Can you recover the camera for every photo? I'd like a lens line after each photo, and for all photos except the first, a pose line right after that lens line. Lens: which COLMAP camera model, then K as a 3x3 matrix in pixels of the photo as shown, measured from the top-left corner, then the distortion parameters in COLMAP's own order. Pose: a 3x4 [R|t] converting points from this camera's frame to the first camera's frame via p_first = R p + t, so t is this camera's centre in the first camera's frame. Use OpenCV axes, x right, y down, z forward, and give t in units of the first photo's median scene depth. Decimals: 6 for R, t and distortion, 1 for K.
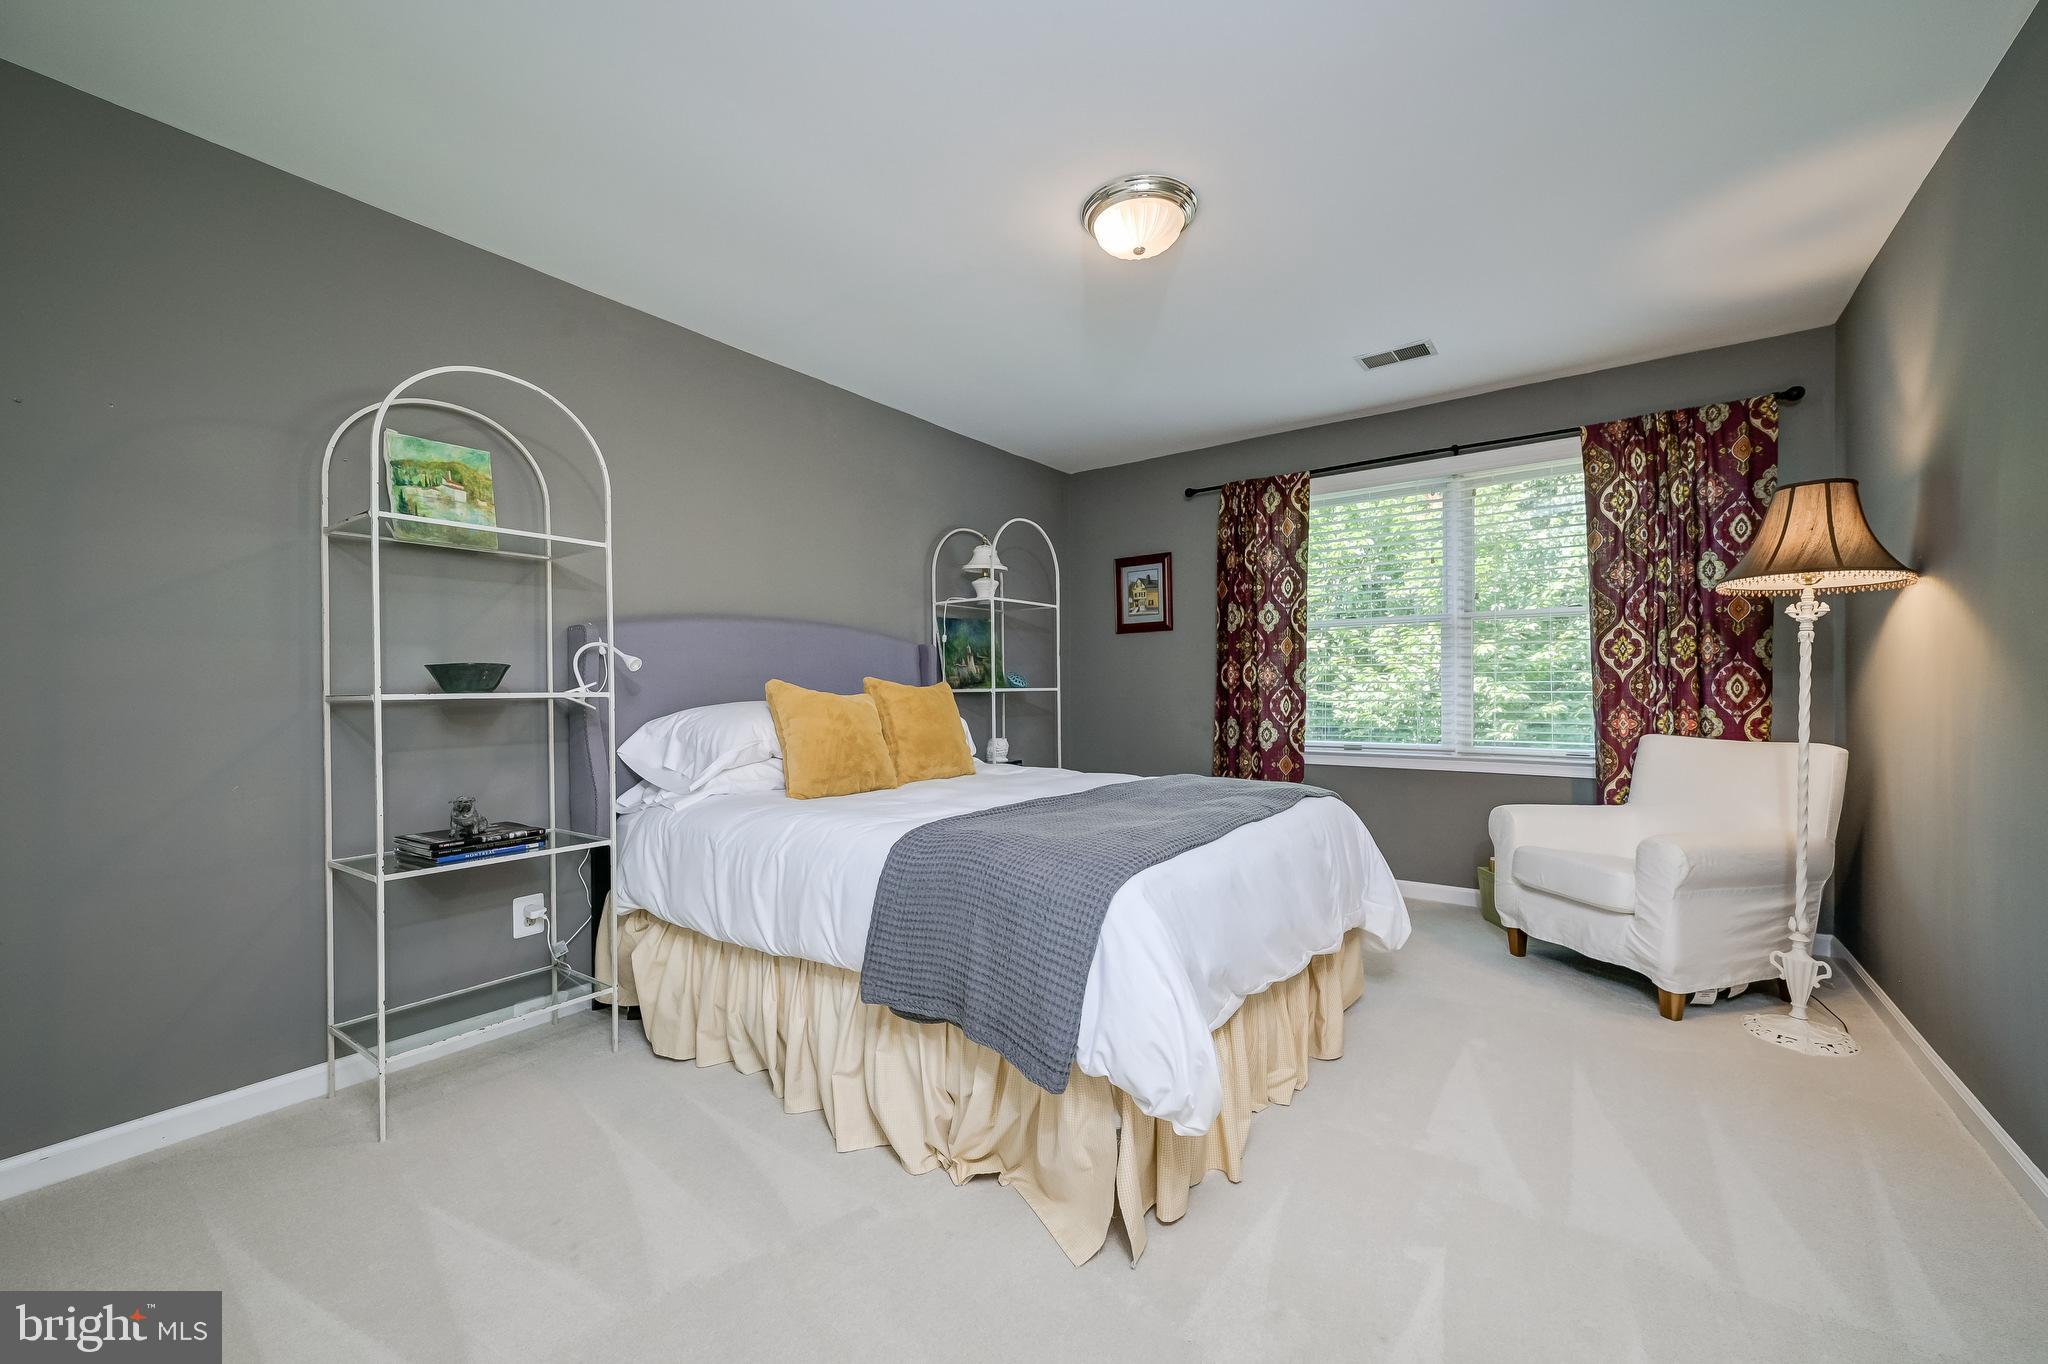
lens RADIAL K [[816.5, 0, 1025.6], [0, 816.5, 658.1], [0, 0, 1]] dist [0.007305, 0.000079]
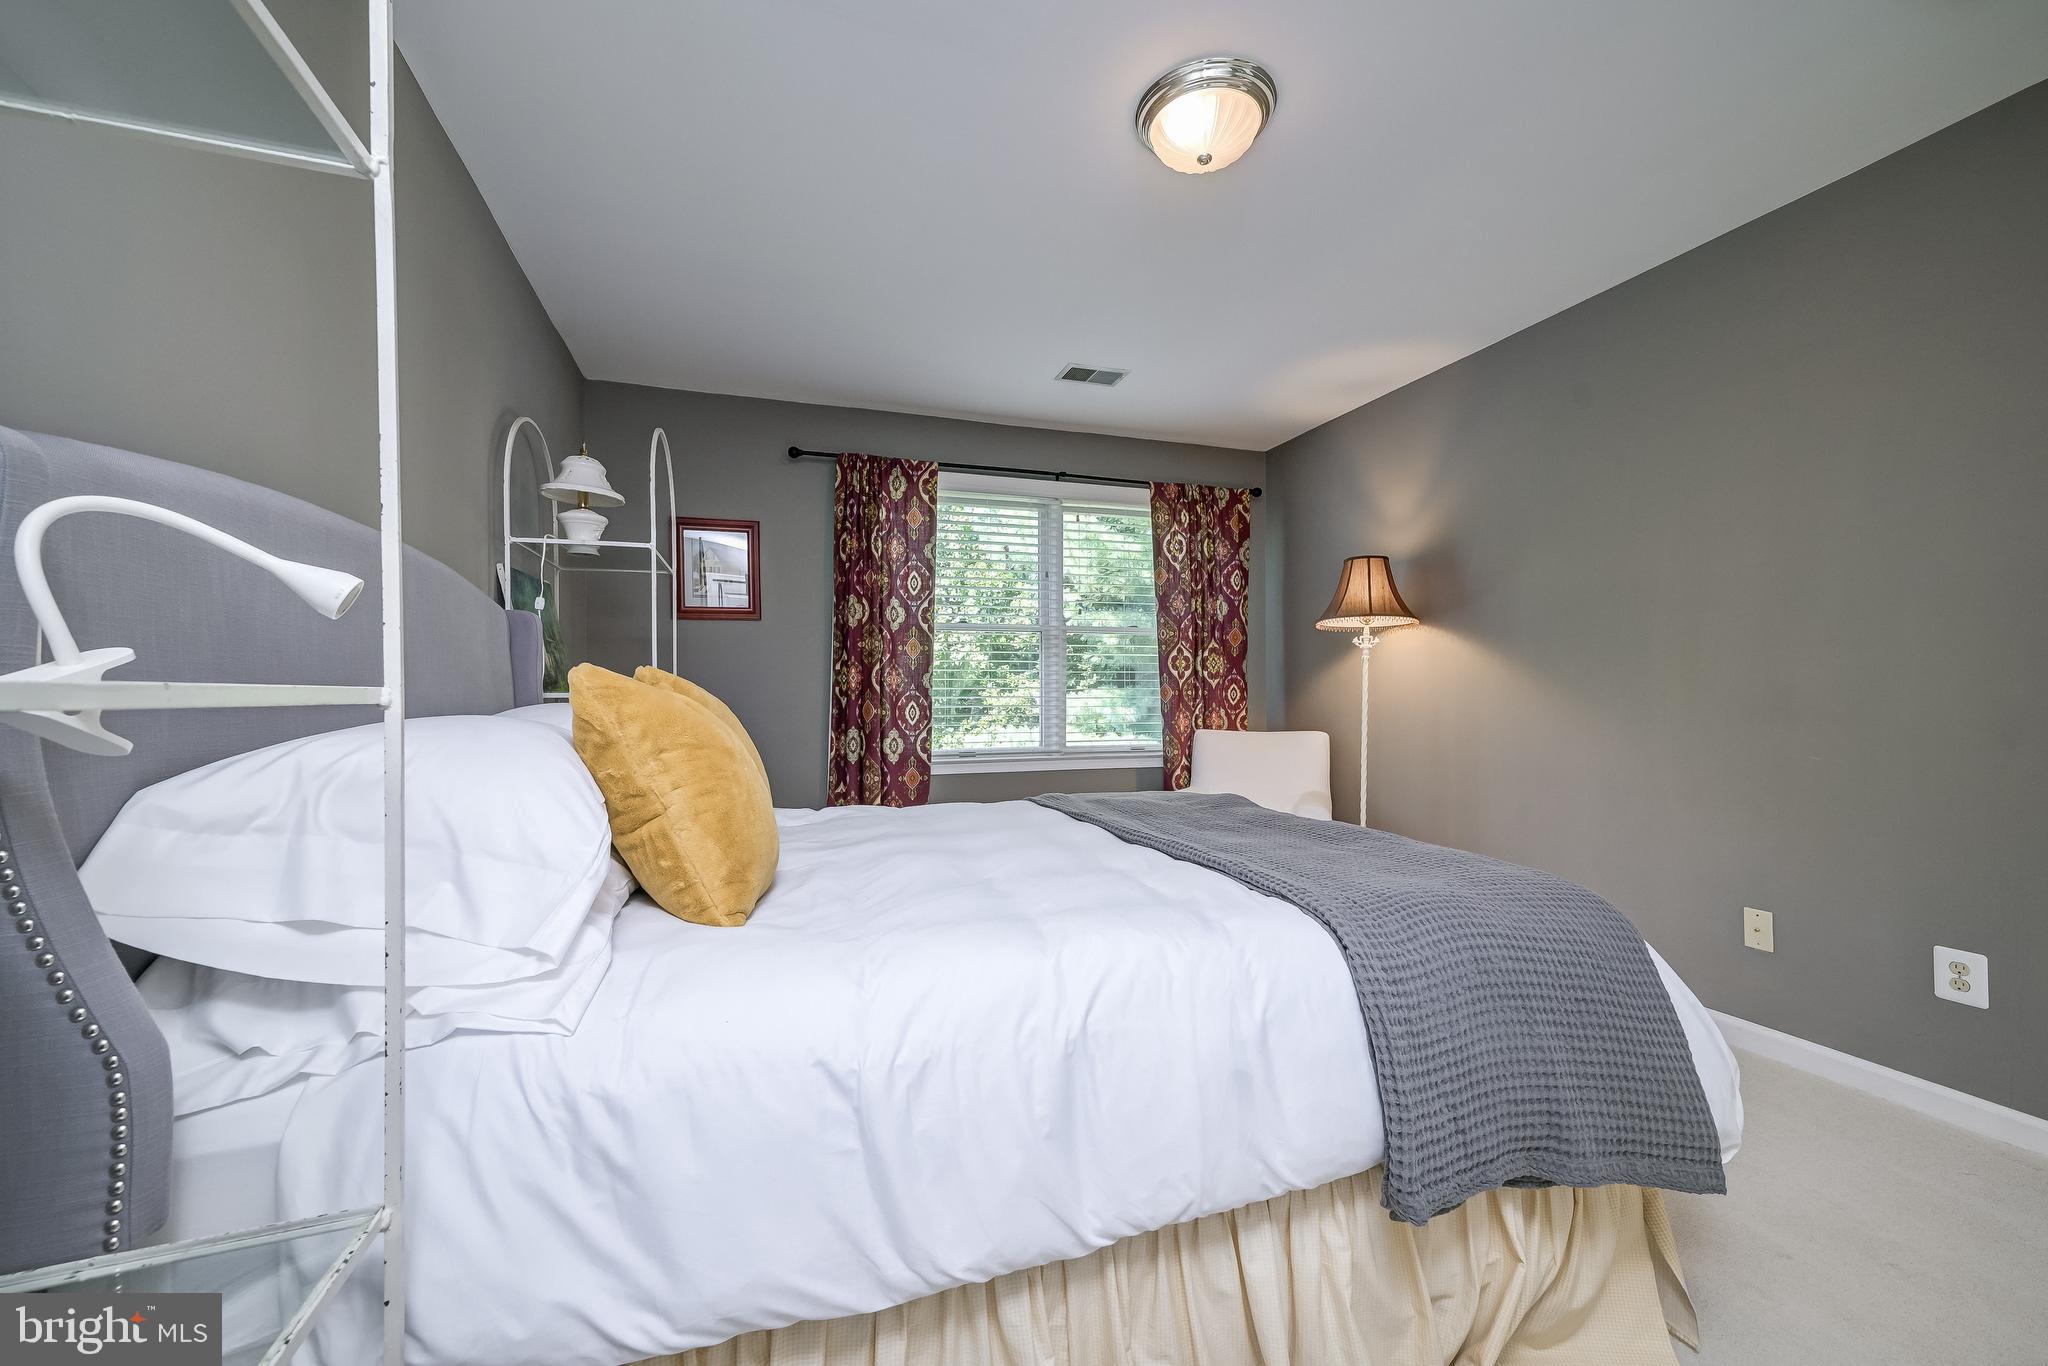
lens RADIAL K [[815.0, 0, 960.1], [0, 815.0, 672.0], [0, 0, 1]] dist [0.000666, -0.000011]
pose [[0.573896, 0.026371, 0.818504, -0.488749], [-0.030858, 0.999468, -0.010566, 0.025502], [-0.818347, -0.019194, 0.574404, 0.536432]]
